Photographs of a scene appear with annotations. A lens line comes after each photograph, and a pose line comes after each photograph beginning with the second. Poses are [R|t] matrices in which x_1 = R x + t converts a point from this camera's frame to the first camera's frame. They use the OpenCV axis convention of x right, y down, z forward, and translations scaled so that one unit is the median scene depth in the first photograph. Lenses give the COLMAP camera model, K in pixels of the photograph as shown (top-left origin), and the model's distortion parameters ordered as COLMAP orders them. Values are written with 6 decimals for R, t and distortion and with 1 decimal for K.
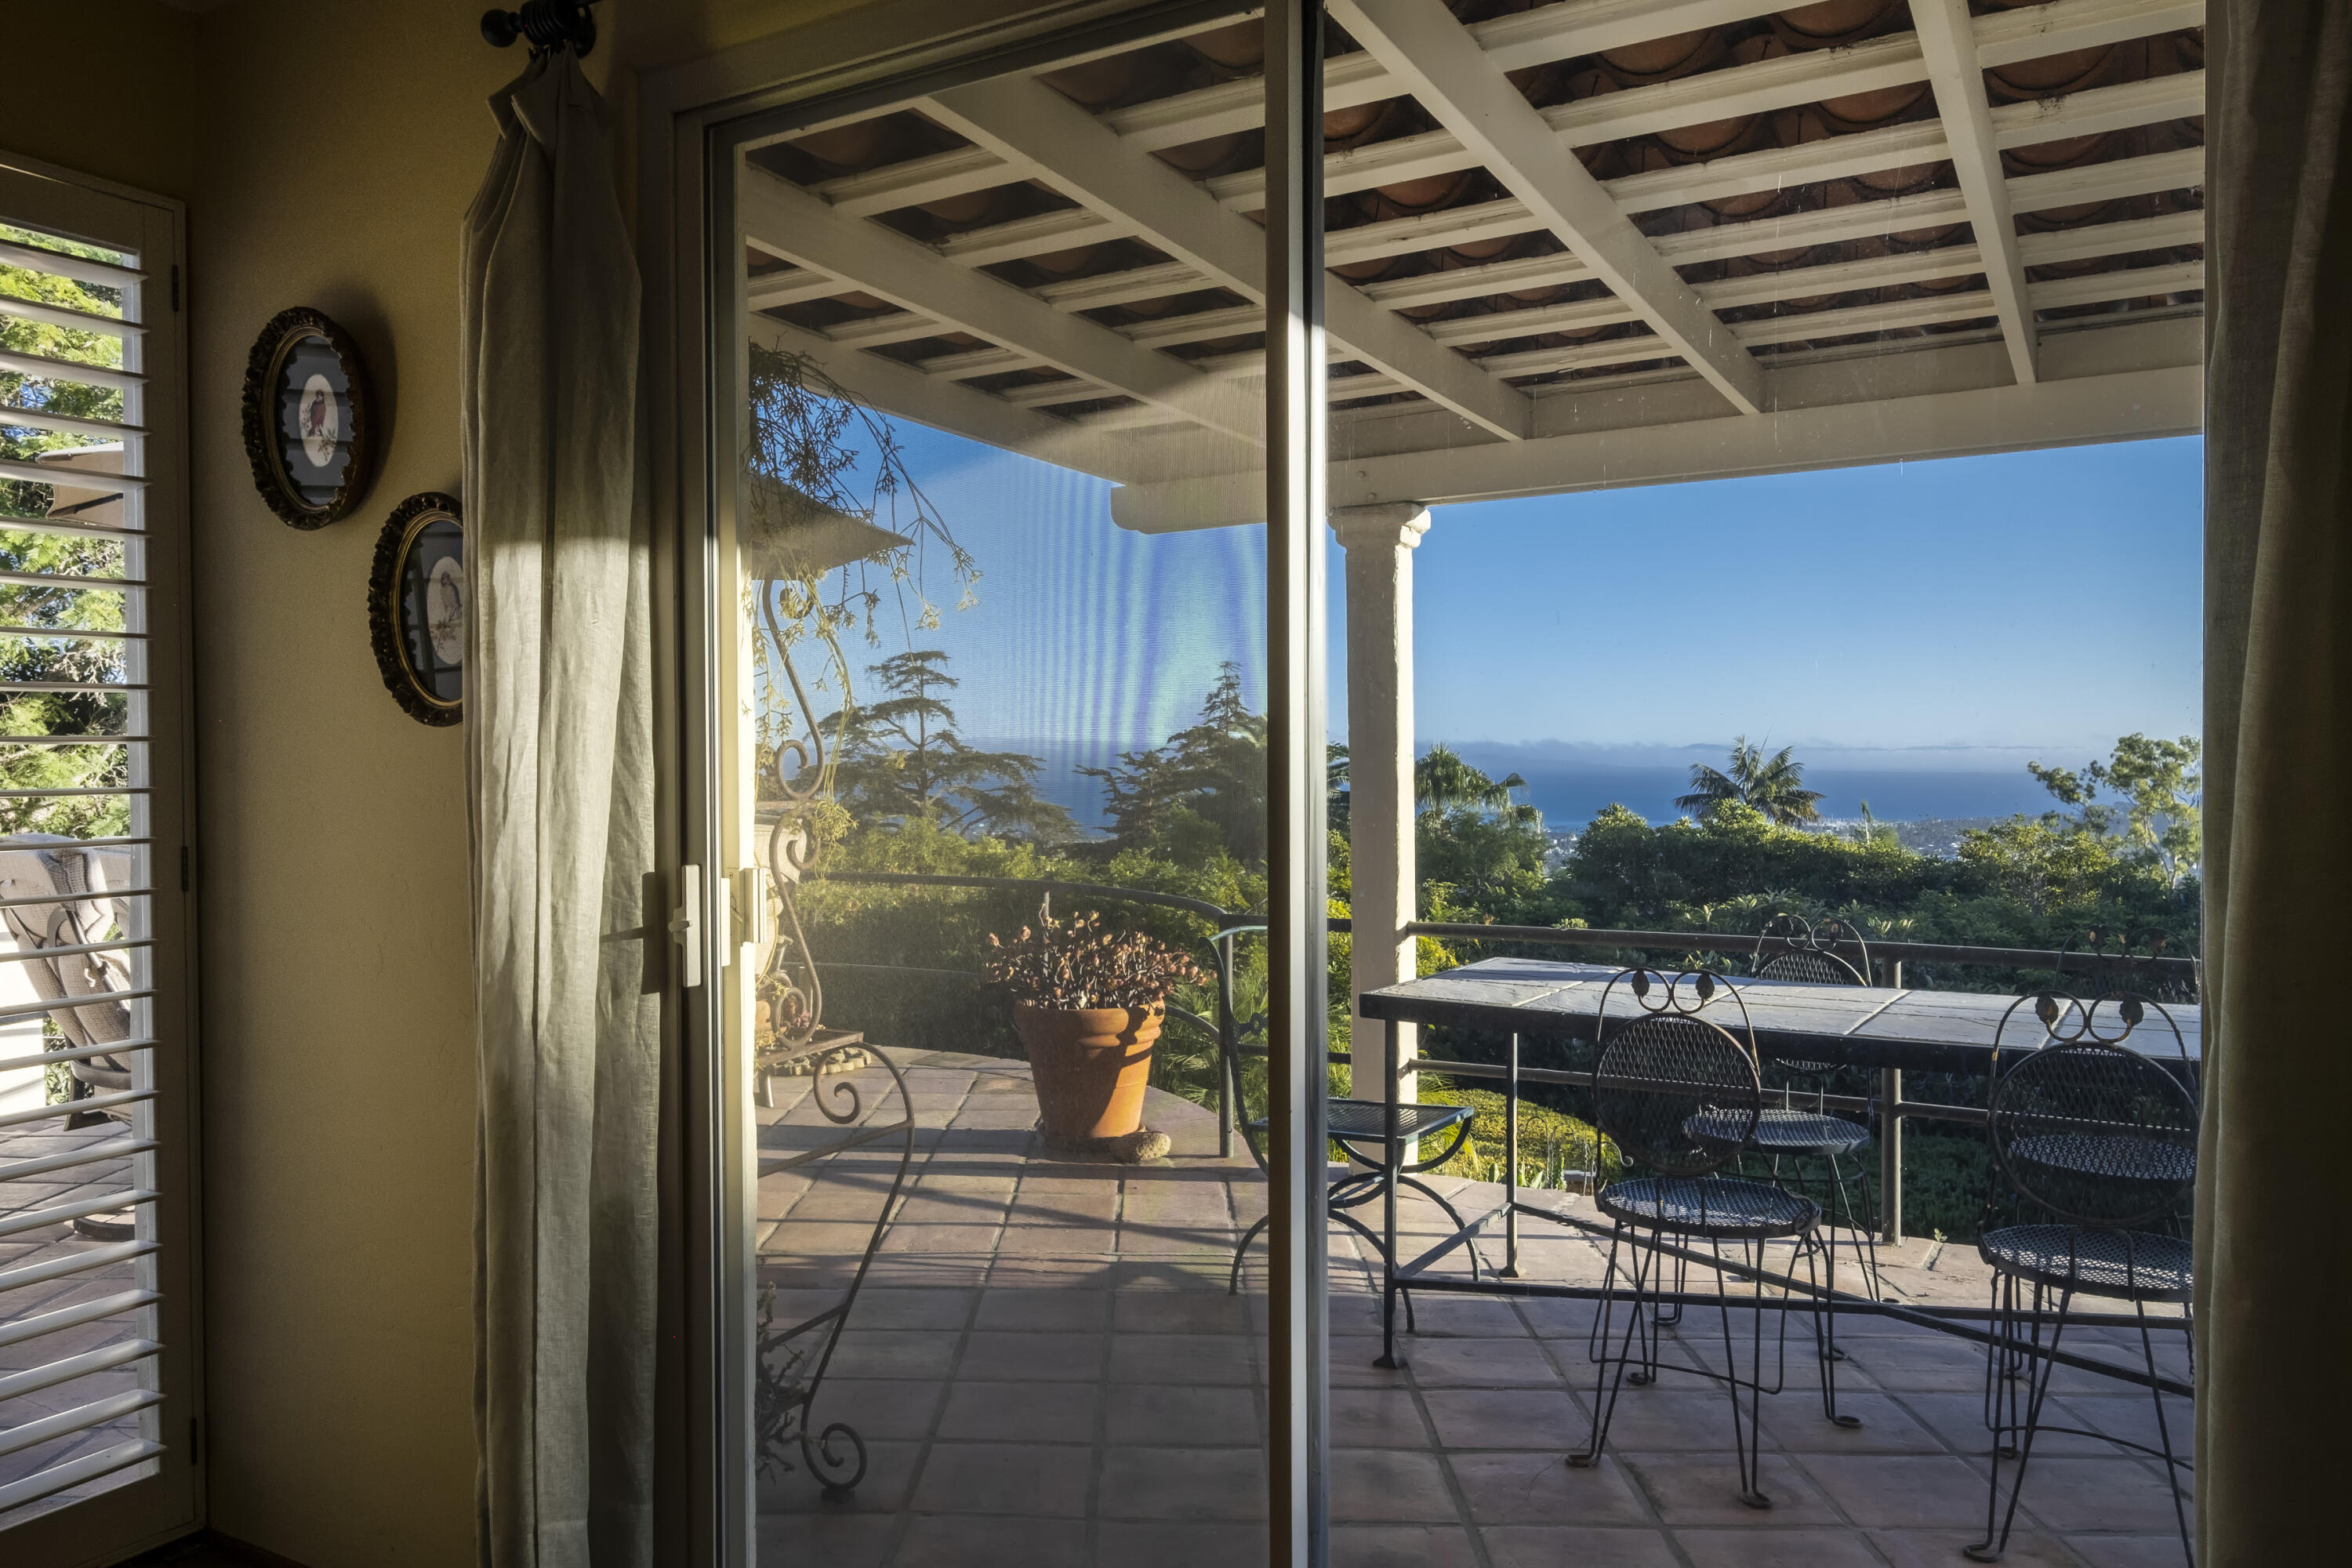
lens RADIAL K [[1729.4, 0, 1090.3], [0, 1729.4, 796.6], [0, 0, 1]] dist [-0.006025, 0.009286]
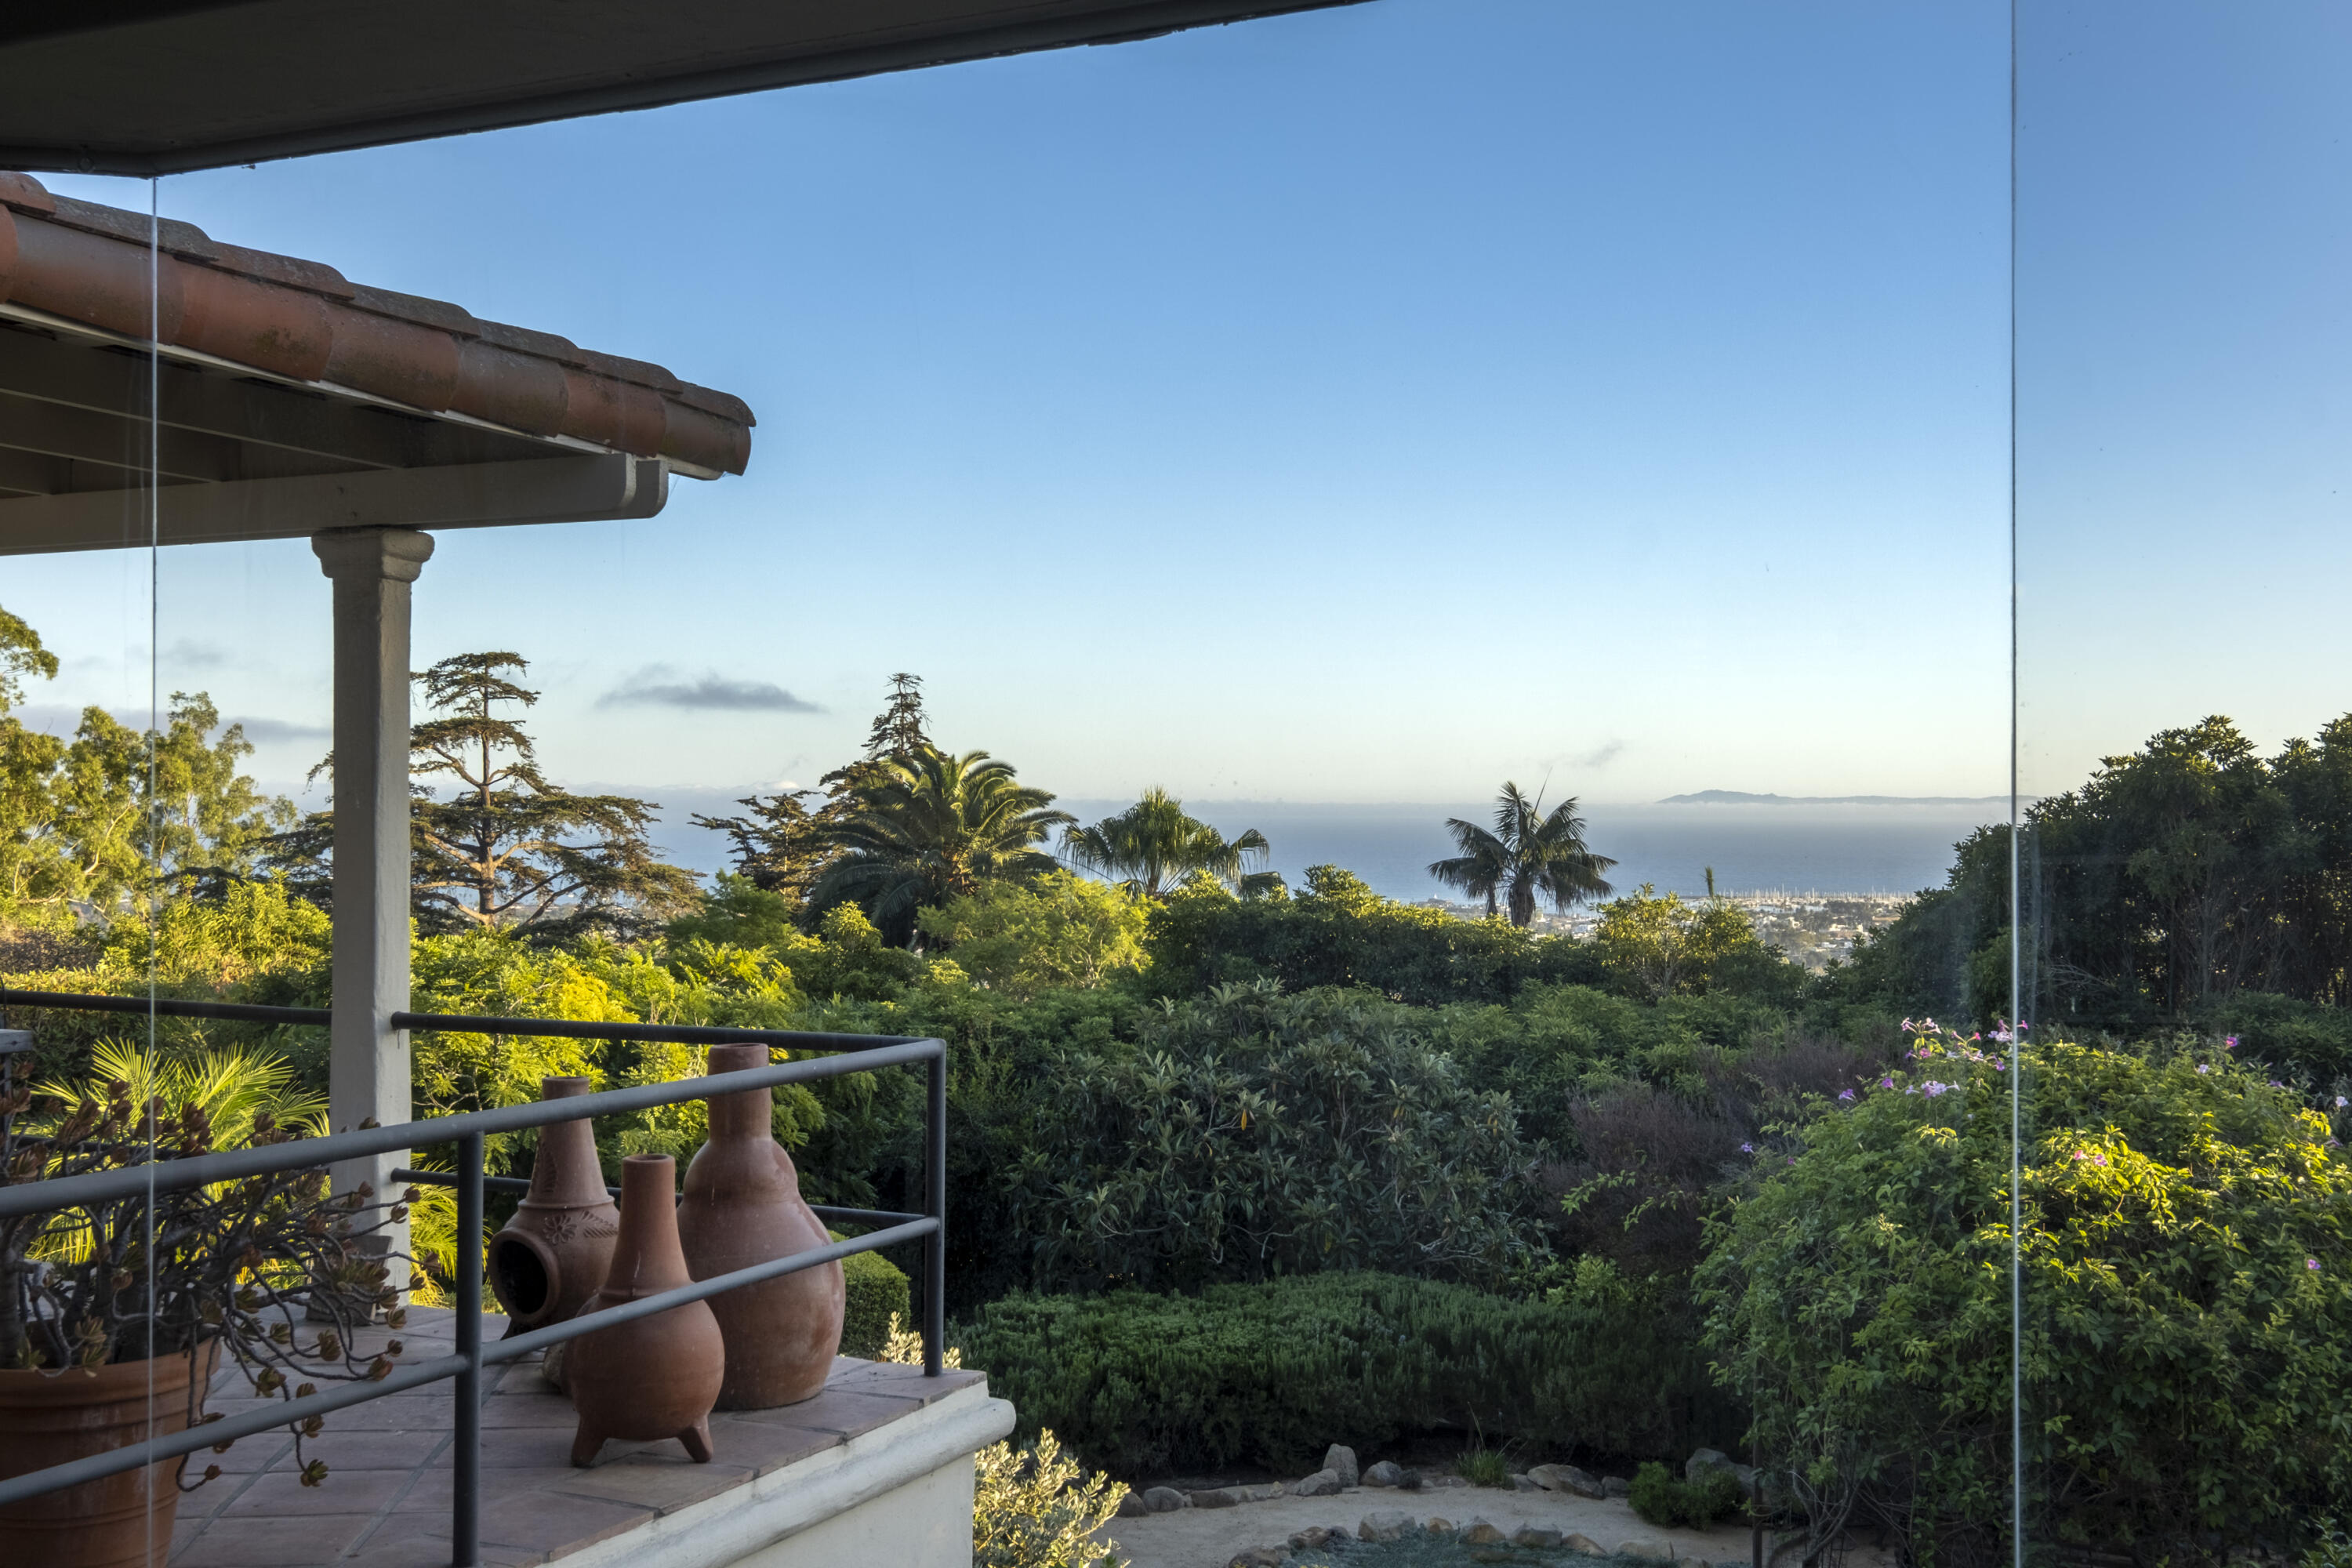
lens RADIAL K [[2471.4, 0, 1200.0], [0, 2471.4, 786.9], [0, 0, 1]] dist [0.001225, 0.000000]
pose [[0.992590, 0.007378, 0.121286, 0.073686], [-0.003913, 0.999578, -0.028784, -0.000521], [-0.121447, 0.028097, 0.992200, -0.049068]]
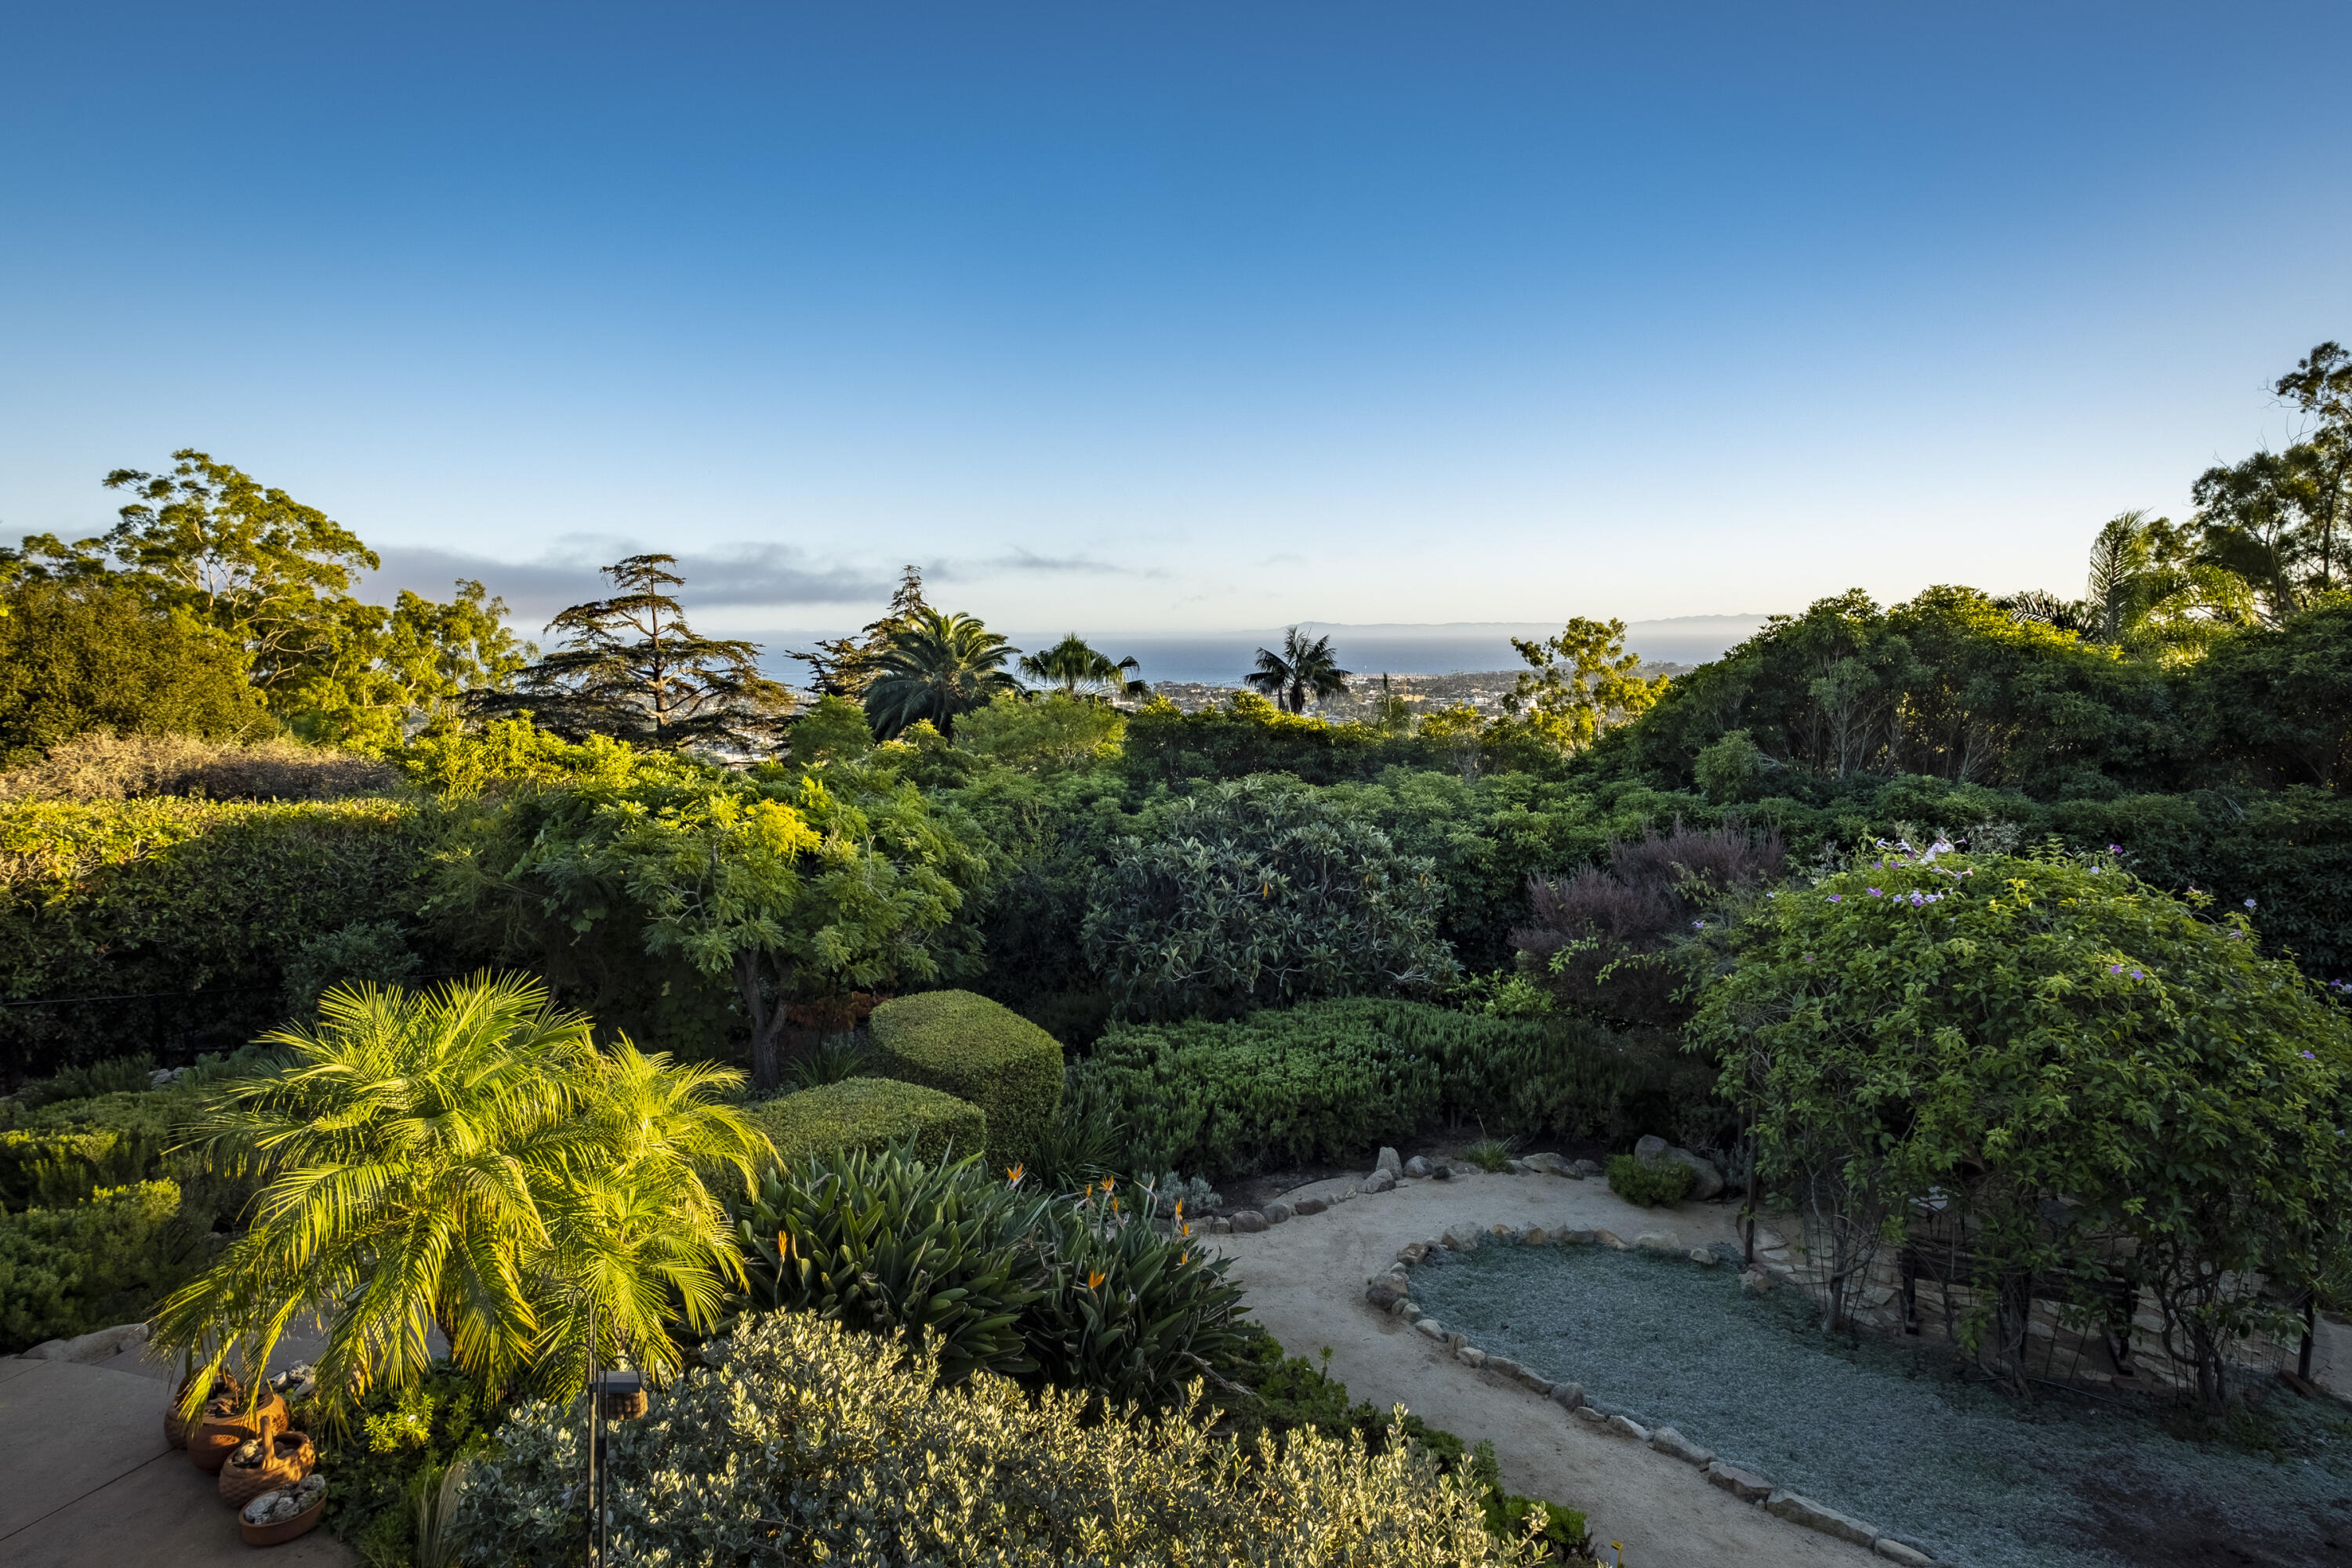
lens RADIAL K [[1274.7, 0, 1182.4], [0, 1274.7, 780.6], [0, 0, 1]] dist [0.000416, -0.001435]
pose [[0.972056, -0.034711, 0.232167, 0.049489], [0.012754, 0.995356, 0.095416, -0.009039], [-0.234401, -0.089789, 0.967985, 0.058353]]
